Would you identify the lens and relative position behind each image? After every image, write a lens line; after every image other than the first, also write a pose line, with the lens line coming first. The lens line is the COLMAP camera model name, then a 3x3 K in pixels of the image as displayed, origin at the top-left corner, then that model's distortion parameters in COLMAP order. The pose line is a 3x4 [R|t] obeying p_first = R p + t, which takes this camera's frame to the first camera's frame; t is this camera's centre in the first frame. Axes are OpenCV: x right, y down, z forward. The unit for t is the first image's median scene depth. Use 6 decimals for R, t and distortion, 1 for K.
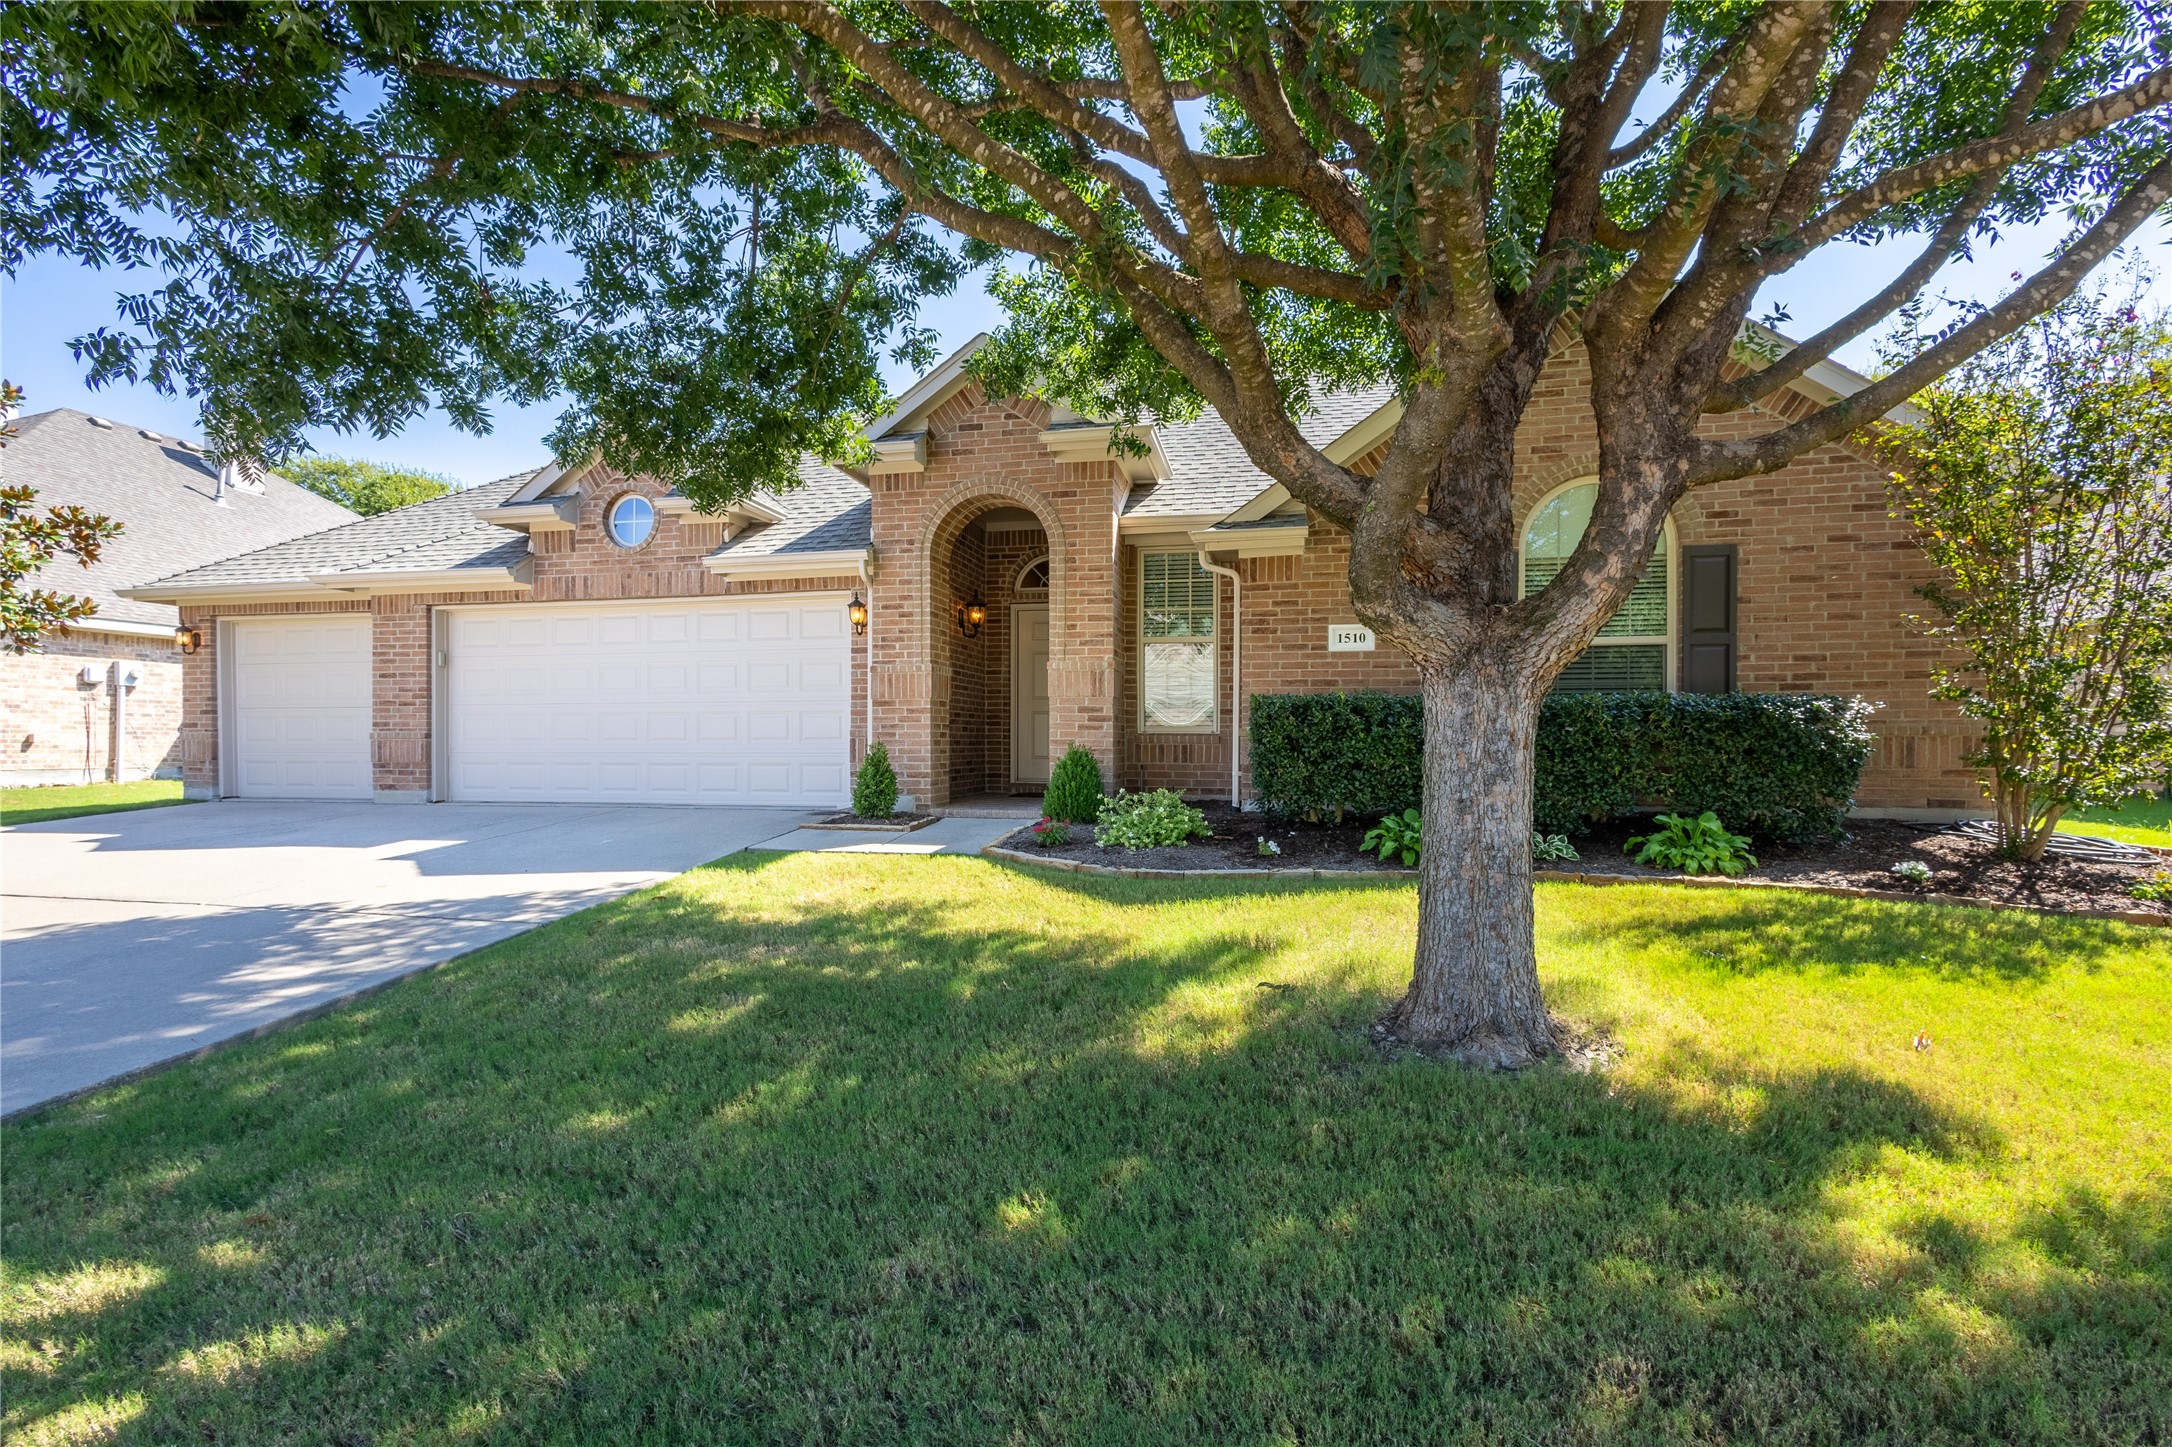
lens RADIAL K [[996.1, 0, 1079.0], [0, 996.1, 731.9], [0, 0, 1]] dist [0.005240, 0.000441]
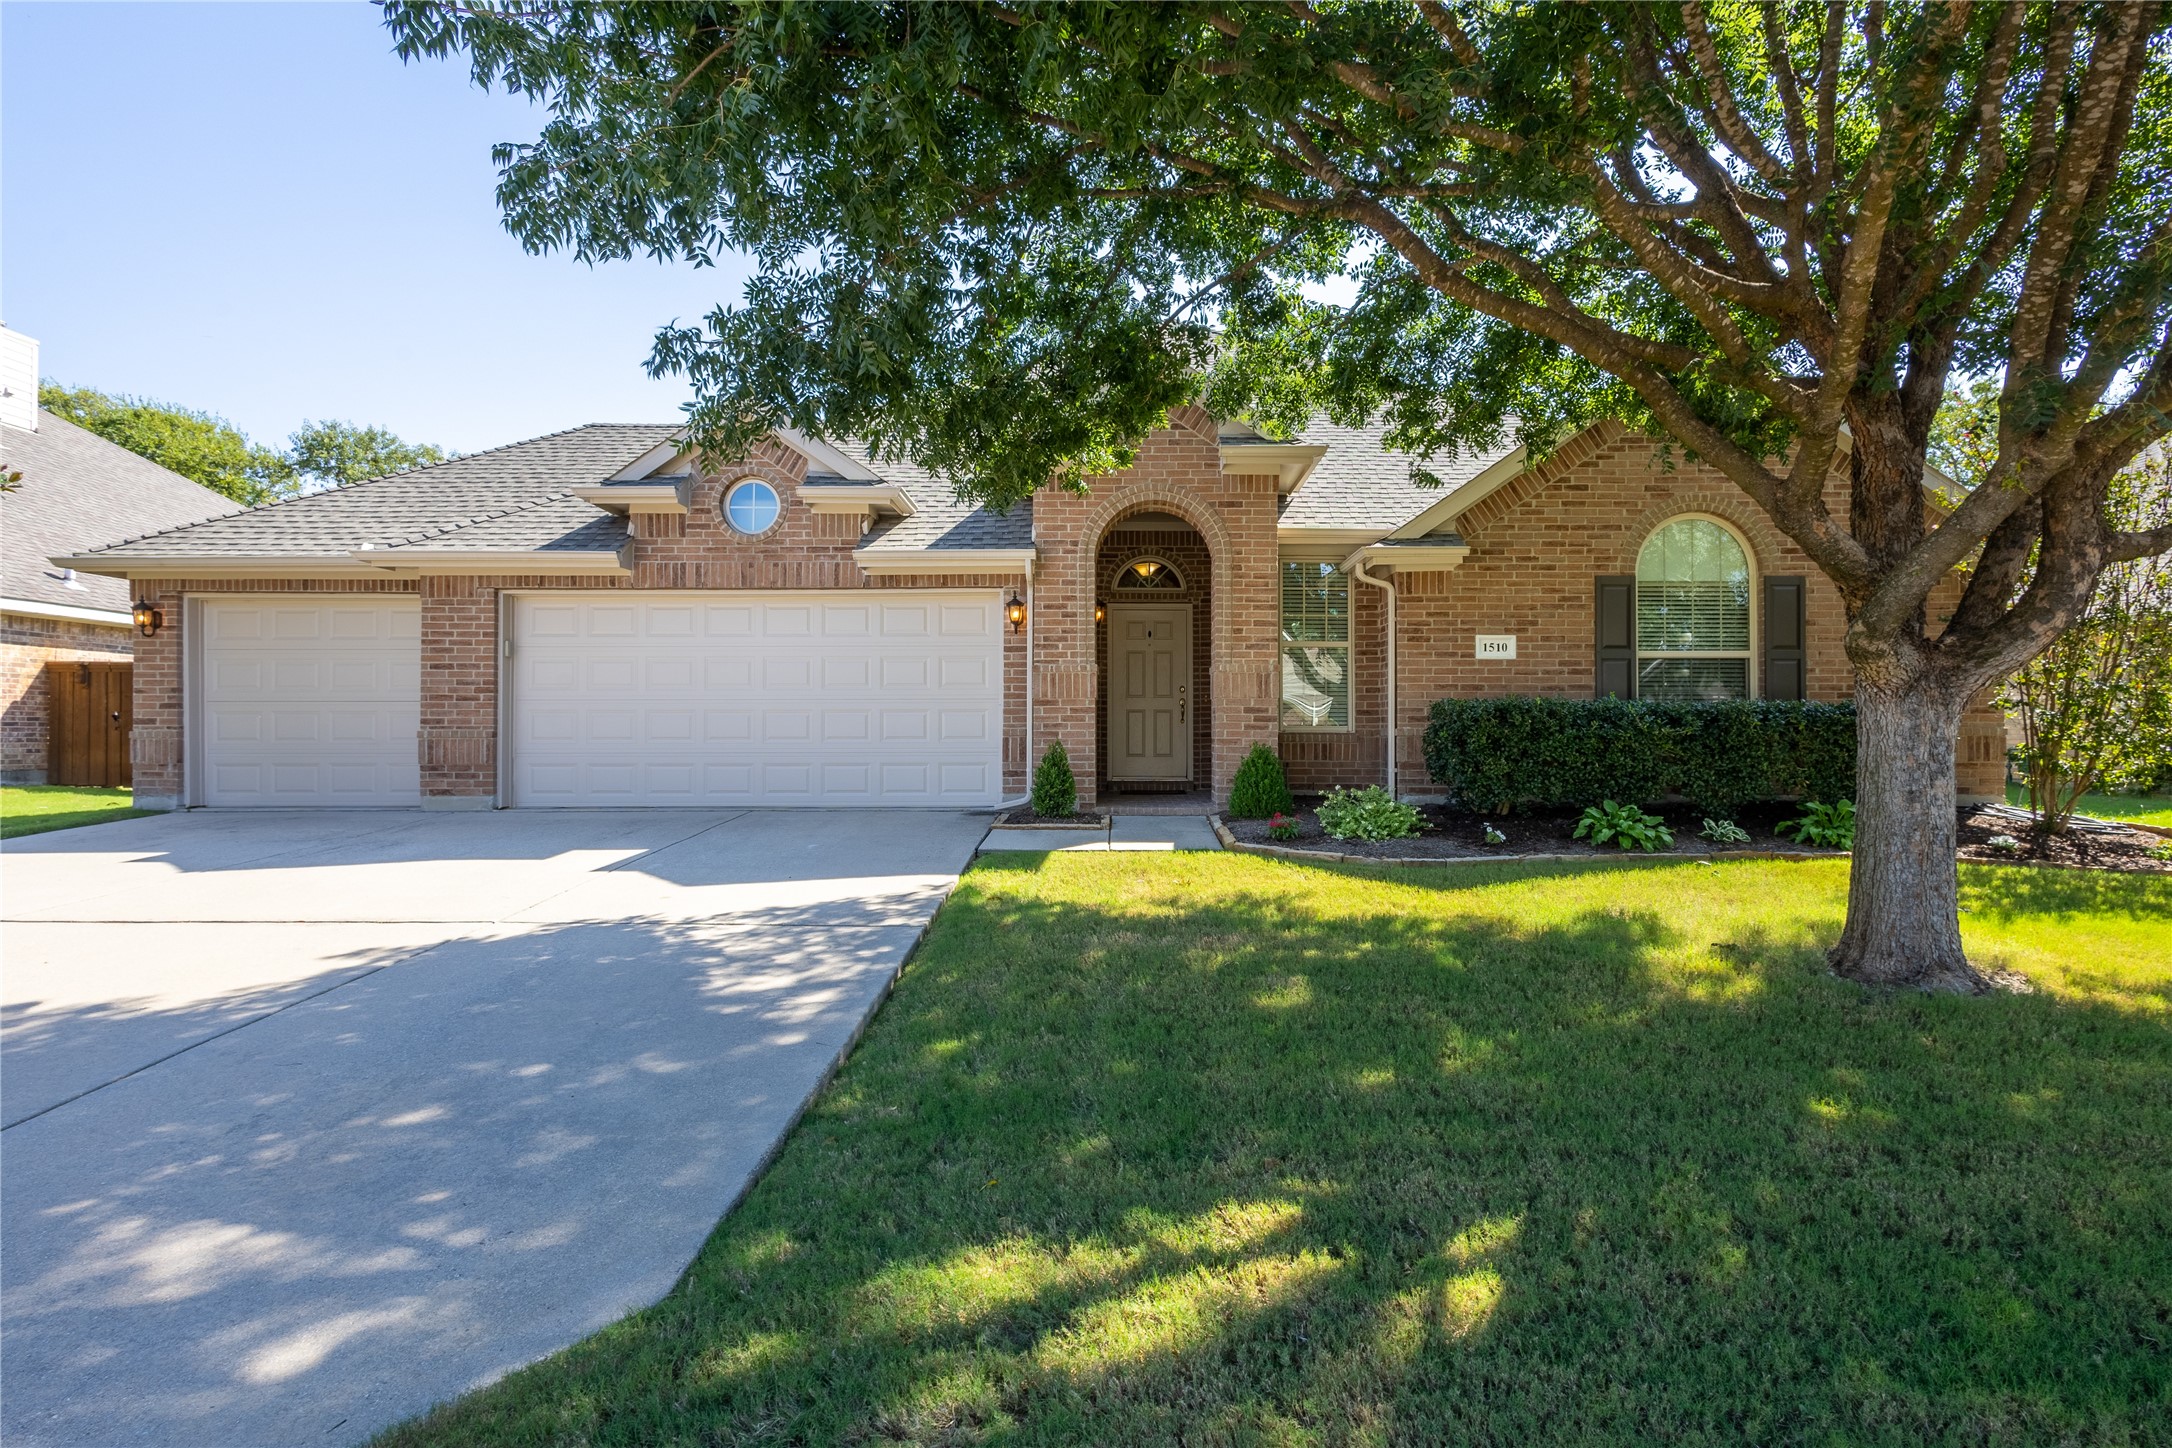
lens RADIAL K [[1048.9, 0, 1101.2], [0, 1048.9, 719.7], [0, 0, 1]] dist [0.006728, -0.001731]
pose [[0.976048, 0.002545, 0.217539, -0.366914], [-0.001654, 0.999989, -0.004278, -0.006947], [-0.217548, 0.003815, 0.976042, -0.042712]]
